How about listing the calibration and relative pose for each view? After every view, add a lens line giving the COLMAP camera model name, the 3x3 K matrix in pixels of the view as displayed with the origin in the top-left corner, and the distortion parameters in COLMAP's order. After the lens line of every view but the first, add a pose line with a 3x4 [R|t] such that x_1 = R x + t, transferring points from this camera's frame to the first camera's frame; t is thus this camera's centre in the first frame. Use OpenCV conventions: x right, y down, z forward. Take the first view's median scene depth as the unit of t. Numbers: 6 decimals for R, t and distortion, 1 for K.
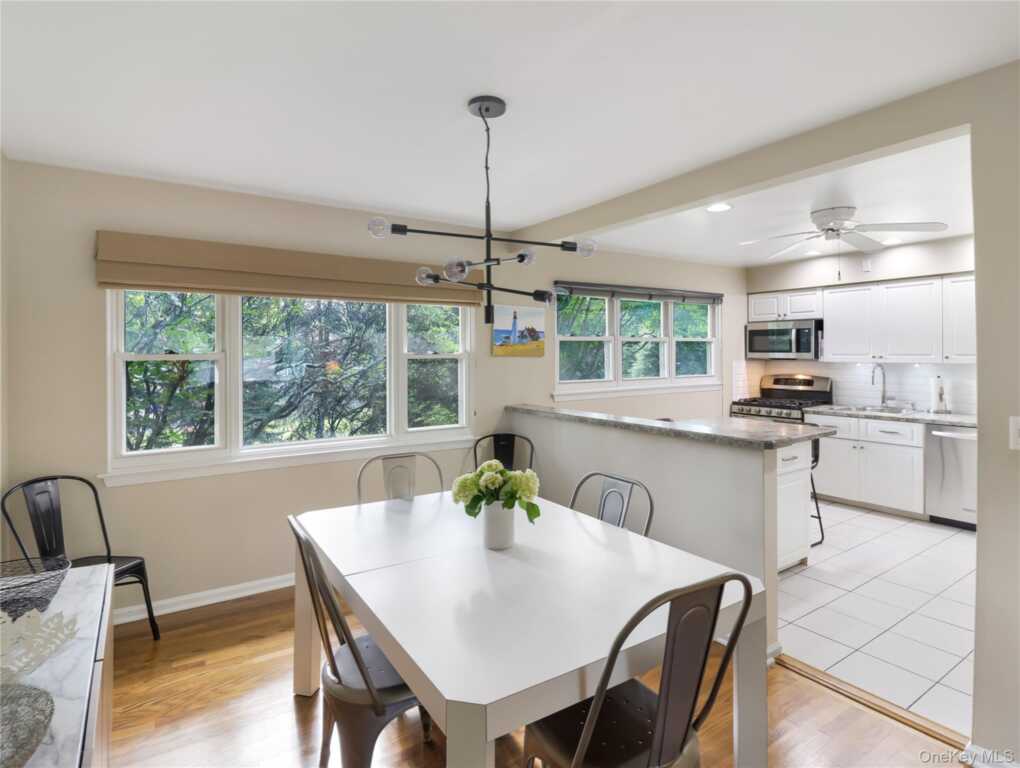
lens RADIAL K [[536.0, 0, 512.3], [0, 536.0, 355.3], [0, 0, 1]] dist [-0.001457, -0.010933]
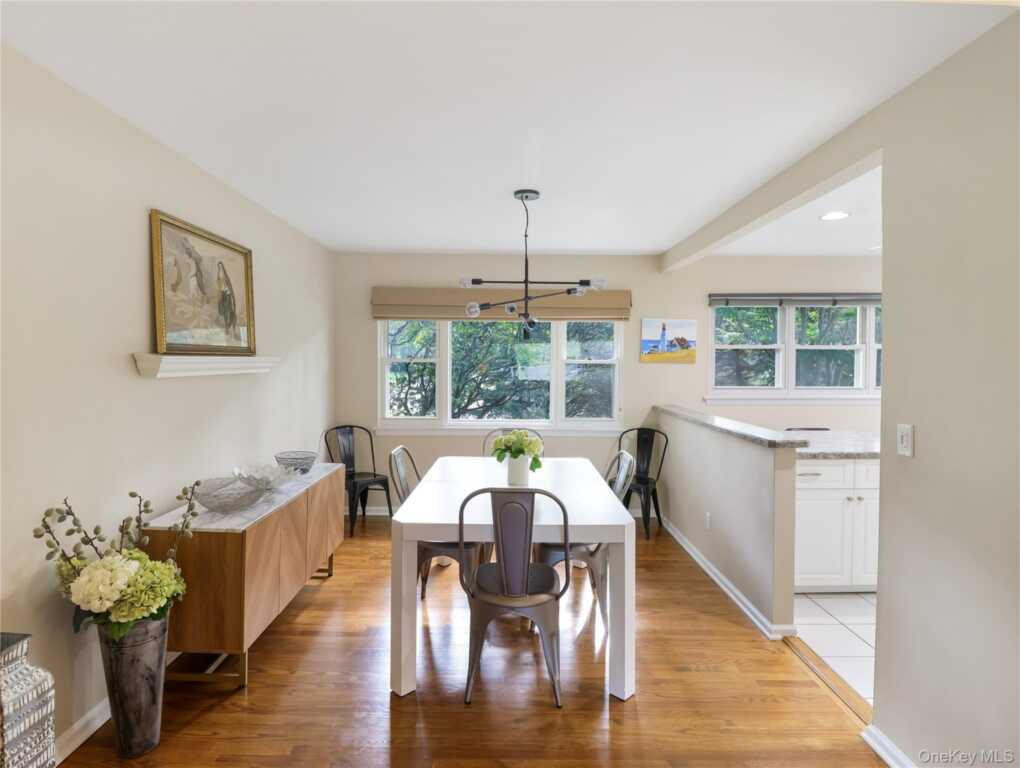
lens RADIAL K [[536.0, 0, 510.1], [0, 536.0, 370.6], [0, 0, 1]] dist [-0.001457, -0.010933]
pose [[0.835513, 0.018713, -0.549153, 0.307584], [-0.009692, 0.999766, 0.019321, -0.000660], [0.549386, -0.010821, 0.835499, -0.116521]]
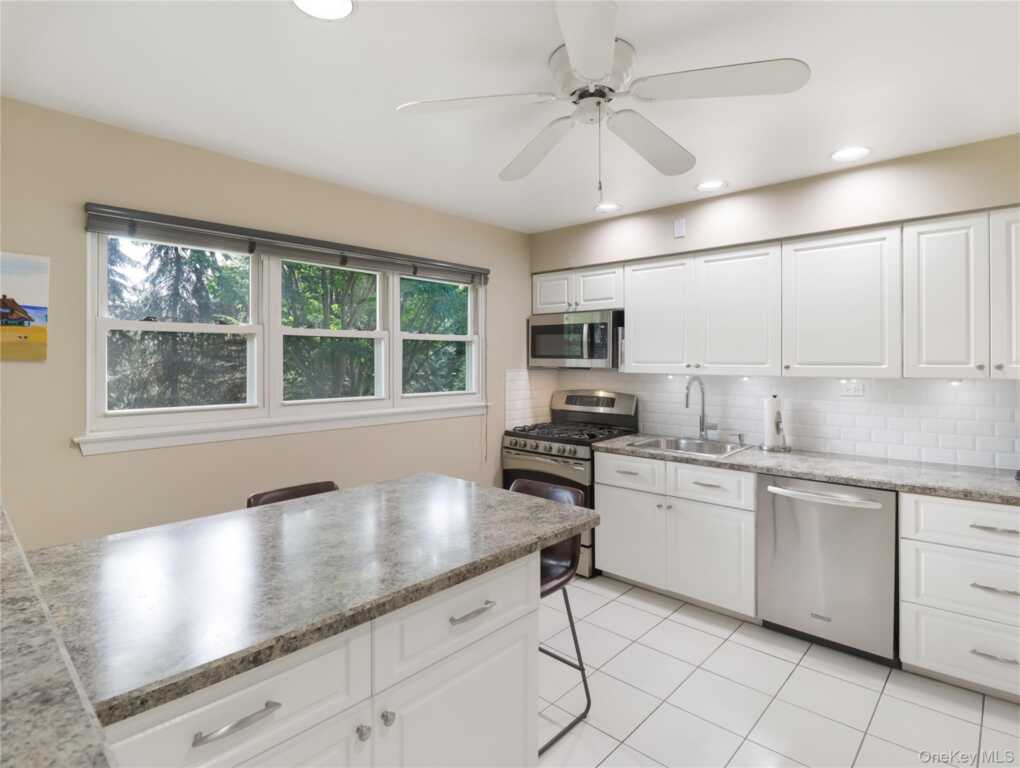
lens RADIAL K [[536.0, 0, 507.7], [0, 536.0, 361.1], [0, 0, 1]] dist [-0.001457, -0.010933]
pose [[0.973492, 0.007818, 0.228588, 0.305812], [-0.007262, 0.999968, -0.003273, 0.001005], [-0.228606, 0.001527, 0.973518, 0.403756]]
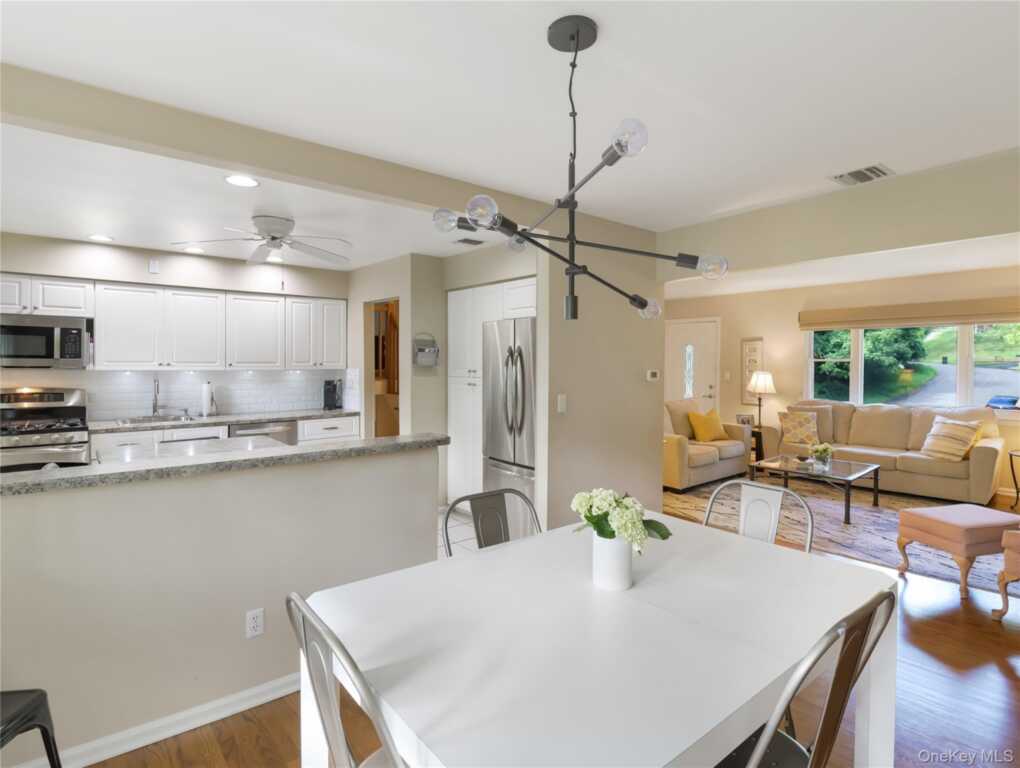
lens RADIAL K [[536.0, 0, 508.6], [0, 536.0, 365.0], [0, 0, 1]] dist [-0.001457, -0.010933]
pose [[-0.102676, 0.001855, 0.994713, -0.334347], [-0.002253, 0.999995, -0.002097, 0.004978], [-0.994712, -0.002456, -0.102671, 0.480632]]
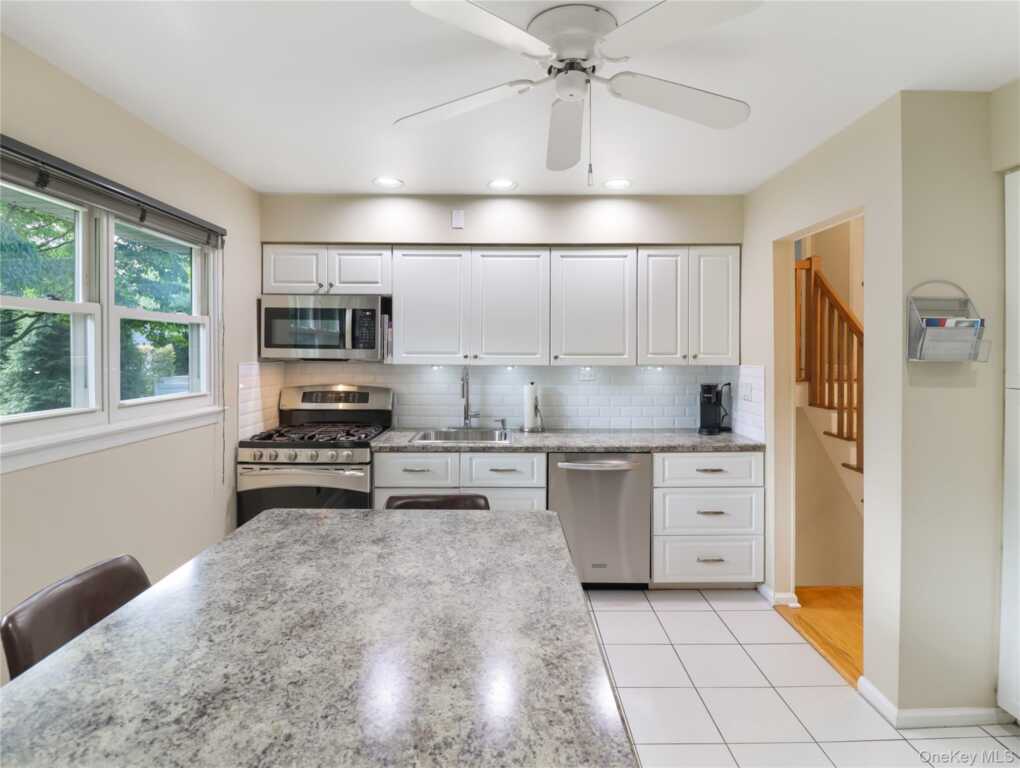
lens RADIAL K [[536.0, 0, 510.5], [0, 536.0, 355.3], [0, 0, 1]] dist [-0.001457, -0.010933]
pose [[0.554122, 0.004611, 0.832423, 0.145818], [-0.005398, 0.999984, -0.001946, 0.002524], [-0.832418, -0.003415, 0.554138, 0.578982]]
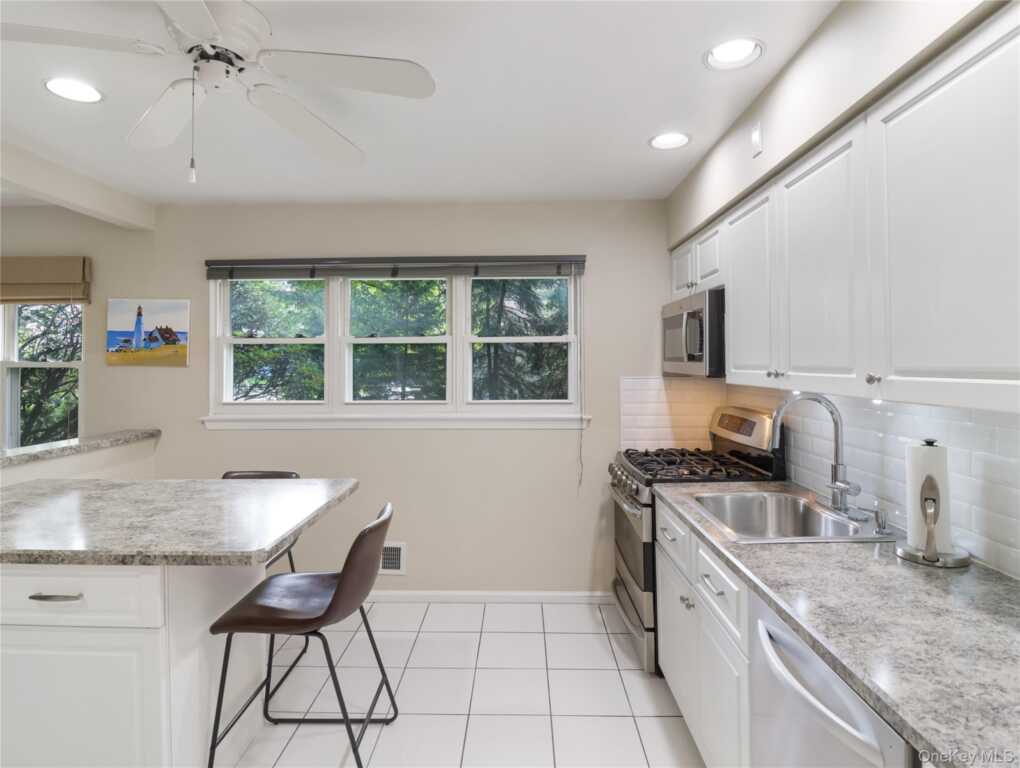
lens RADIAL K [[536.0, 0, 511.3], [0, 536.0, 360.8], [0, 0, 1]] dist [-0.001457, -0.010933]
pose [[0.819370, 0.002083, -0.573261, 0.743091], [-0.005722, 0.999973, -0.004545, -0.003691], [0.573236, 0.007005, 0.819360, 0.581547]]
